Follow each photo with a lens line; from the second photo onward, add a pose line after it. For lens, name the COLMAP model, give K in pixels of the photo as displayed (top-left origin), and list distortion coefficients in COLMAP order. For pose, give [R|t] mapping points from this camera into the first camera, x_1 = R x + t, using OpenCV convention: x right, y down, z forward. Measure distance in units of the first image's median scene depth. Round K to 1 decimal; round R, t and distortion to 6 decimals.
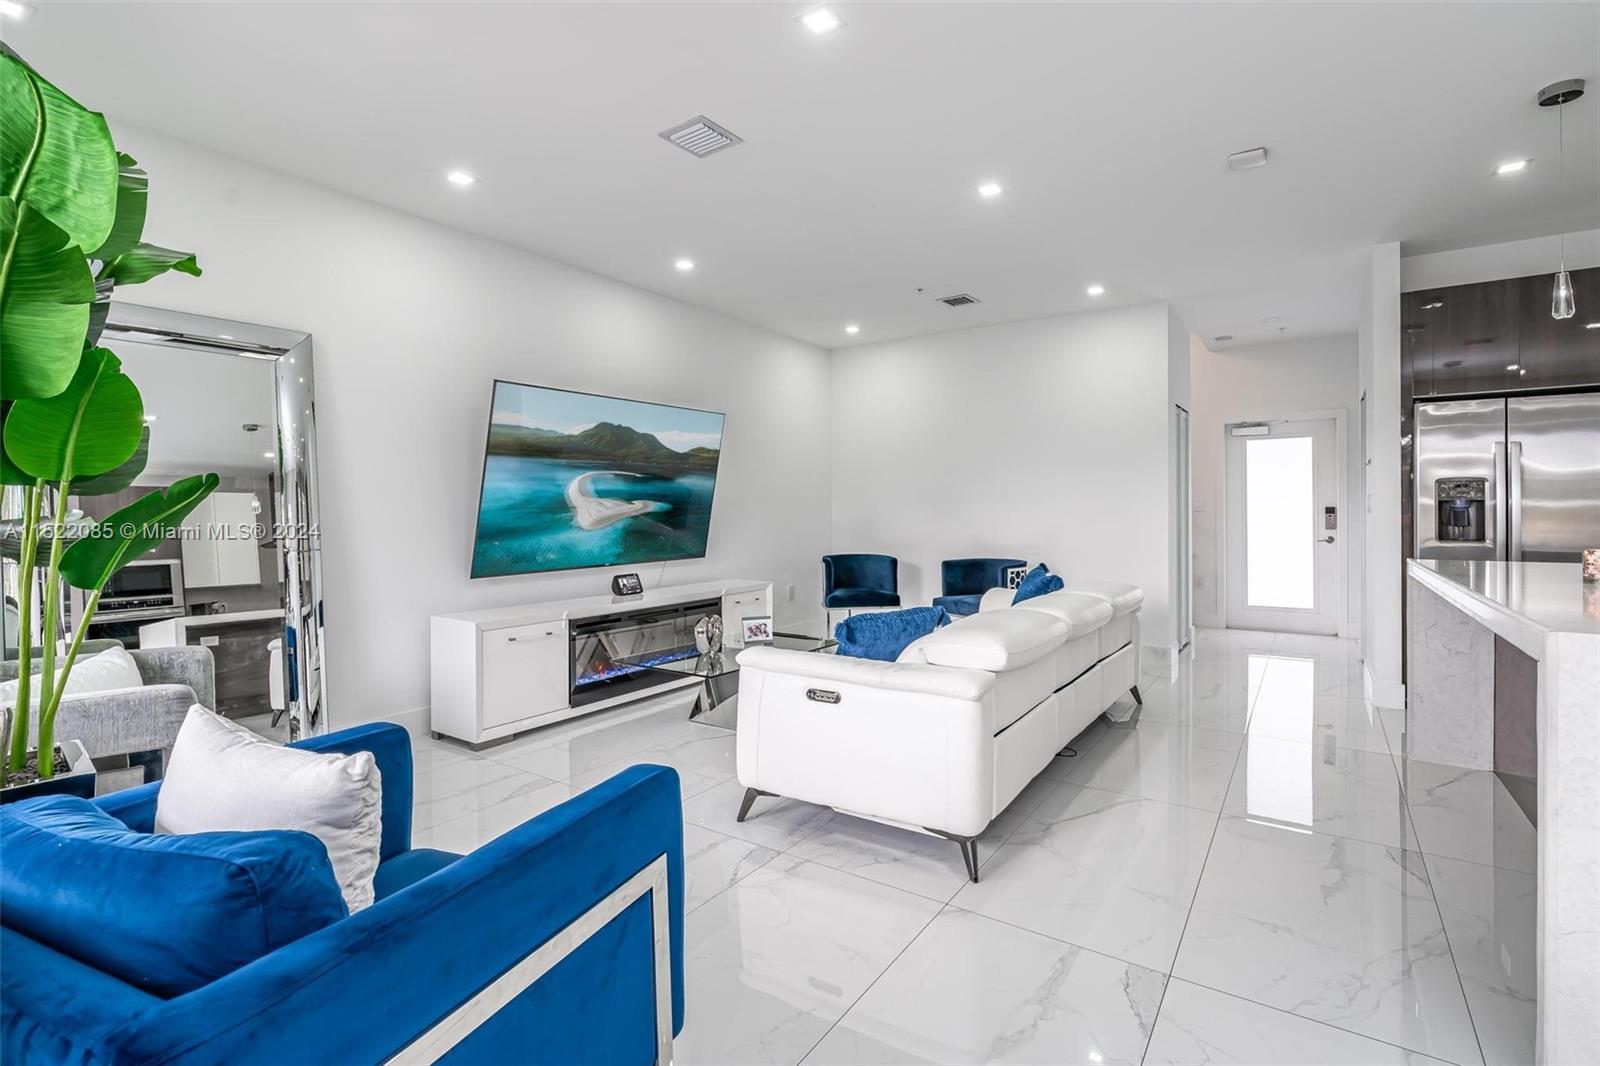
lens RADIAL K [[740.6, 0, 800.2], [0, 740.6, 507.1], [0, 0, 1]] dist [-0.006965, -0.000570]
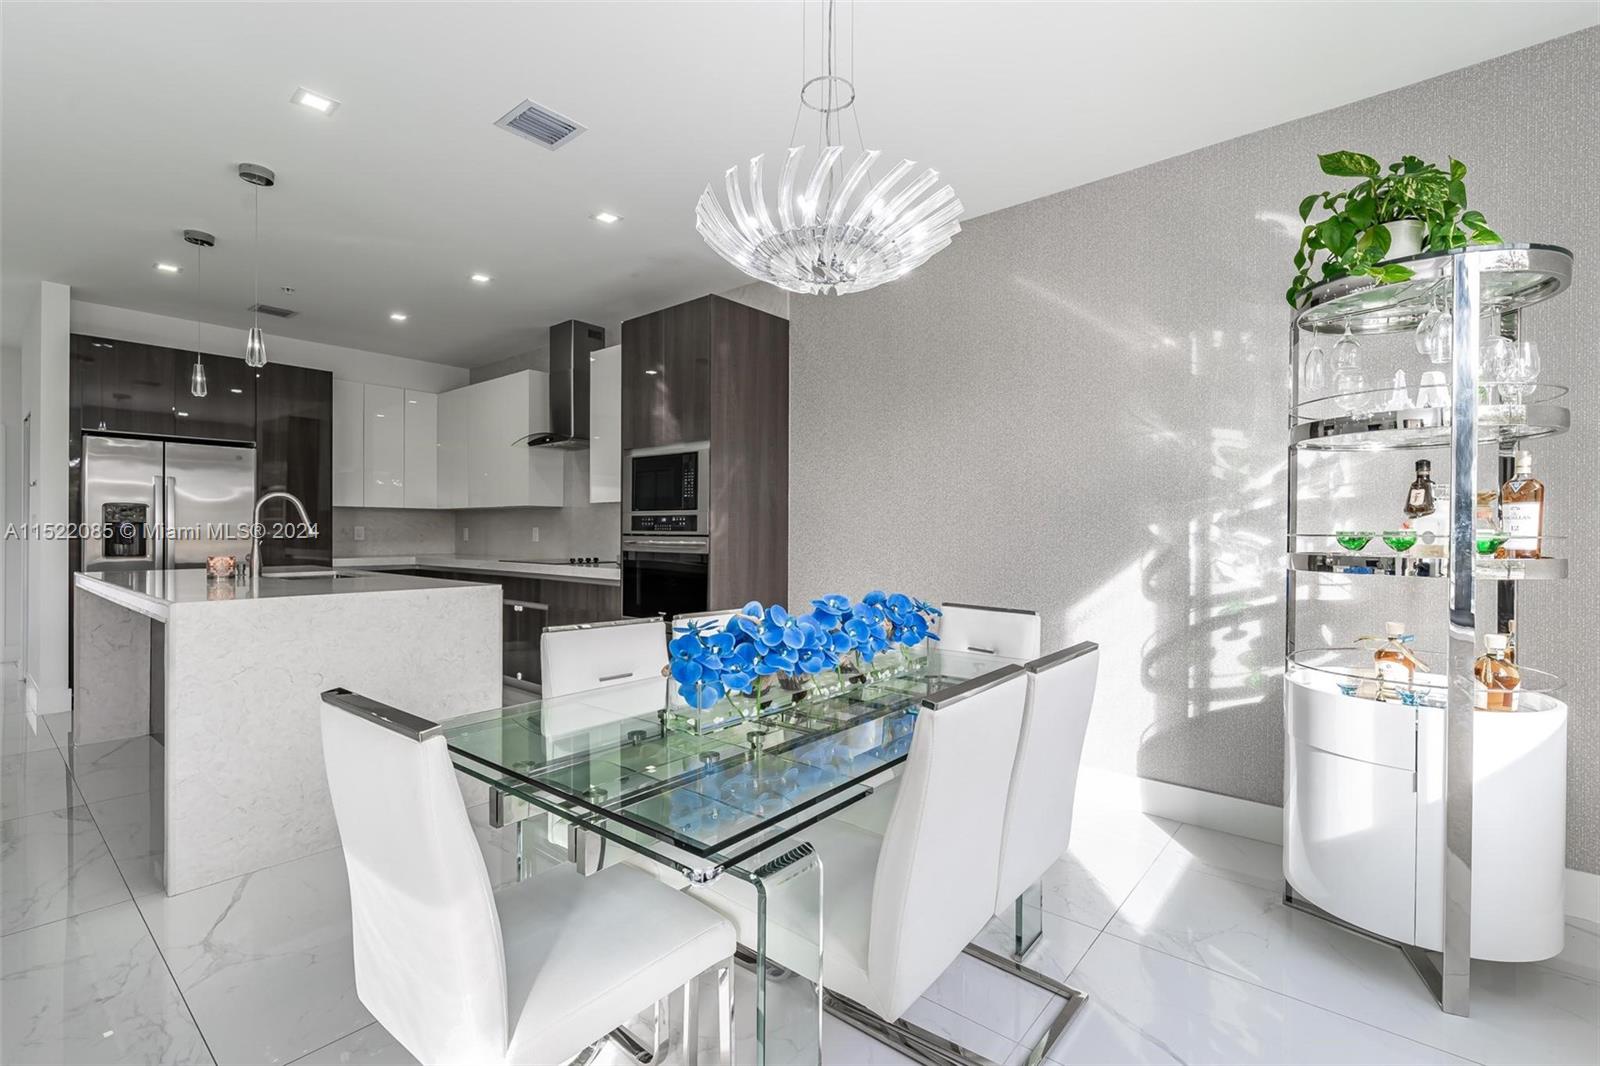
lens RADIAL K [[717.3, 0, 805.1], [0, 717.3, 536.4], [0, 0, 1]] dist [0.003000, 0.000949]
pose [[0.089611, -0.002318, 0.995974, -0.153877], [-0.010363, 0.999941, 0.003259, -0.001201], [-0.995923, -0.010613, 0.089582, -0.187220]]
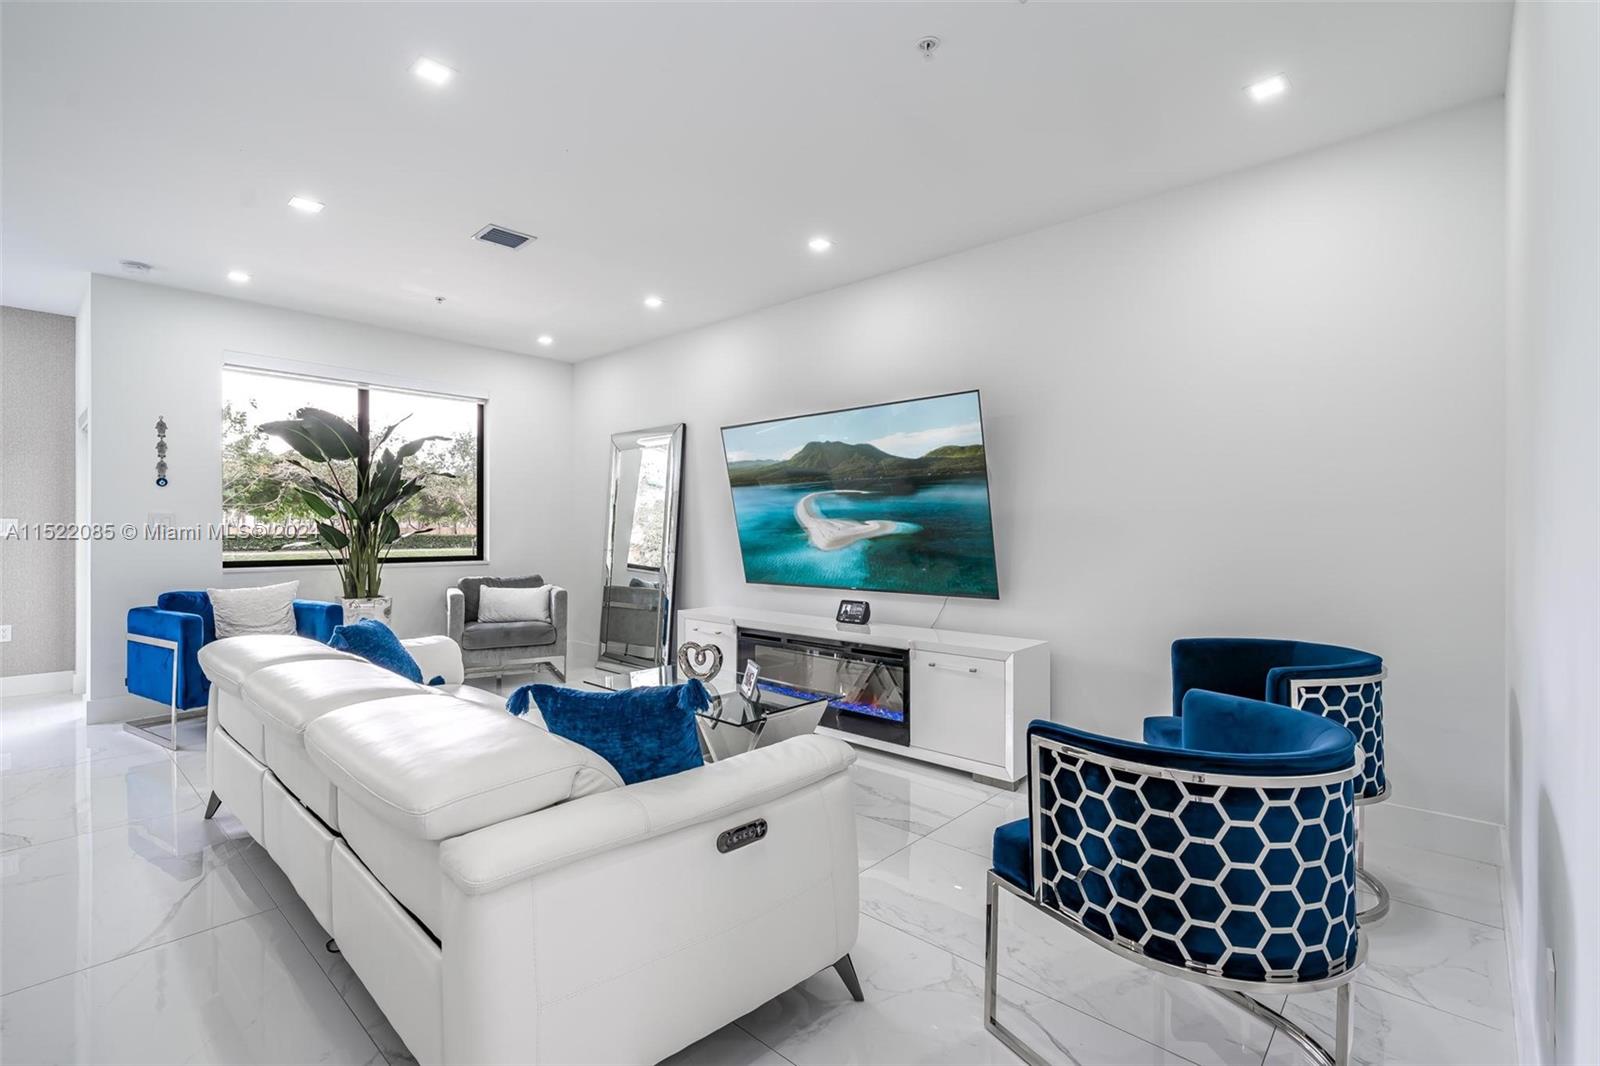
lens RADIAL K [[740.6, 0, 800.2], [0, 740.6, 507.1], [0, 0, 1]] dist [-0.006965, -0.000570]
pose [[-0.142119, -0.017342, -0.989698, 0.763797], [0.007178, 0.999802, -0.018550, -0.010095], [0.989824, -0.009740, -0.141966, 1.192099]]
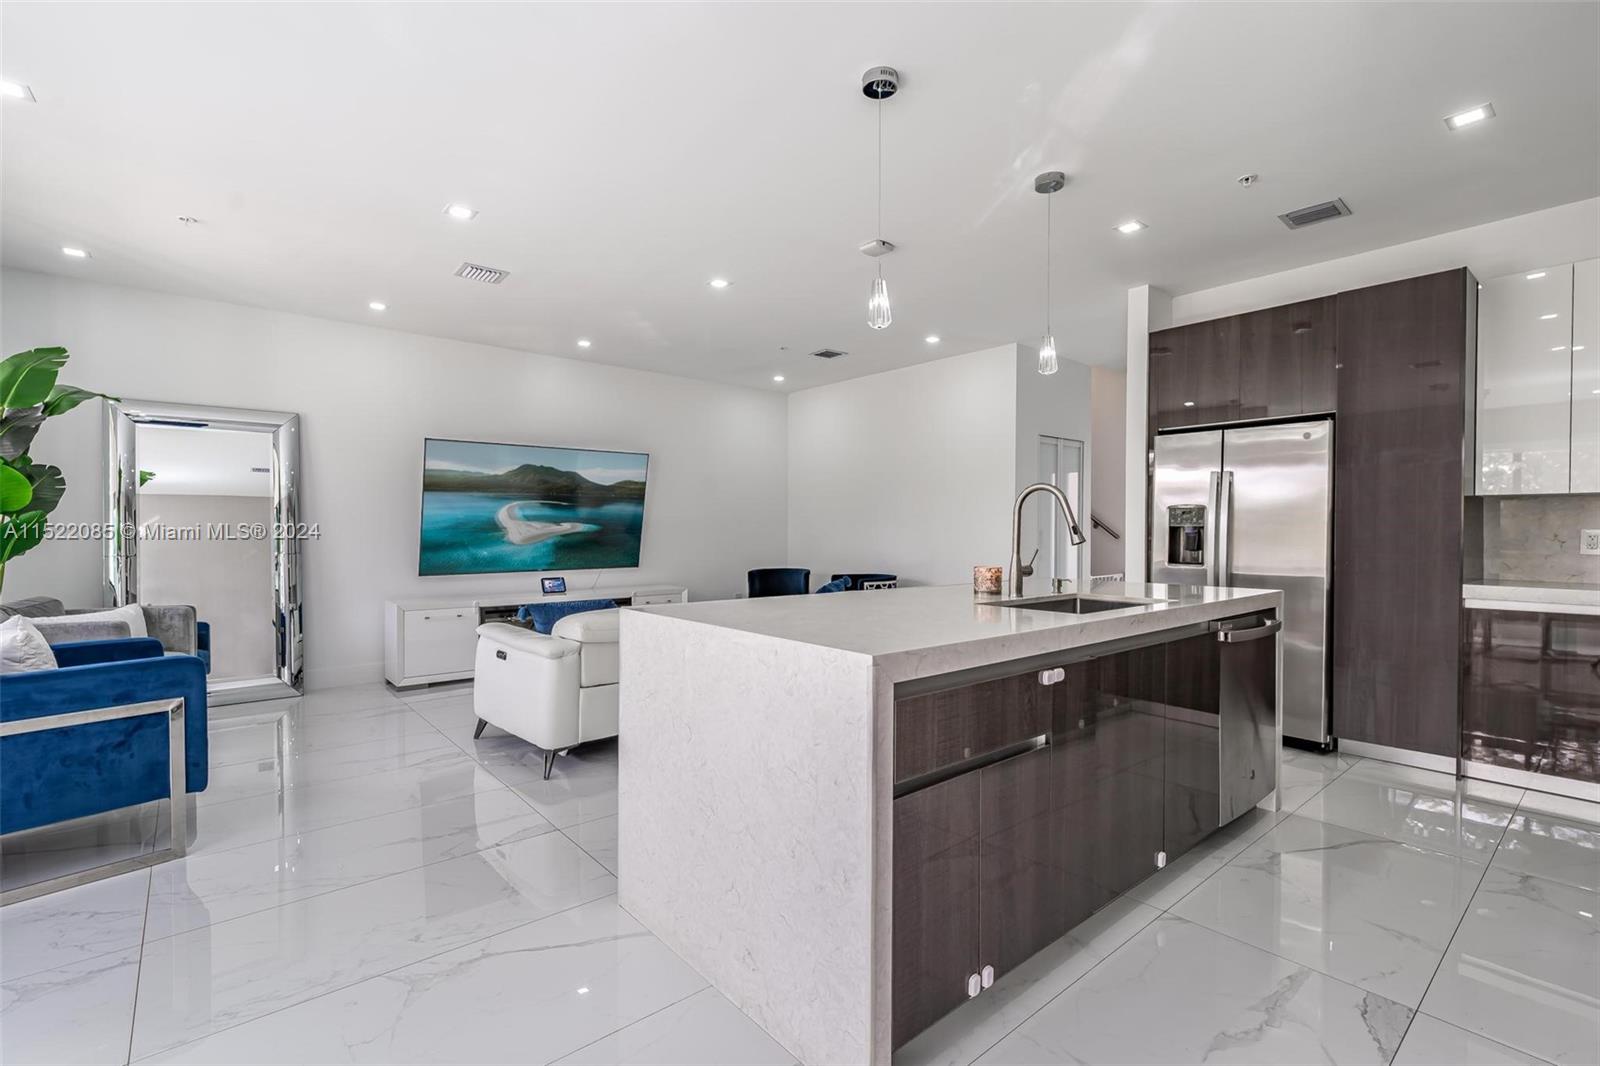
lens RADIAL K [[717.3, 0, 805.1], [0, 717.3, 536.4], [0, 0, 1]] dist [0.003000, 0.000949]
pose [[0.965696, 0.008999, -0.259519, 0.601118], [-0.005395, 0.999879, 0.014596, -0.006254], [0.259618, -0.012696, 0.965628, -0.142791]]
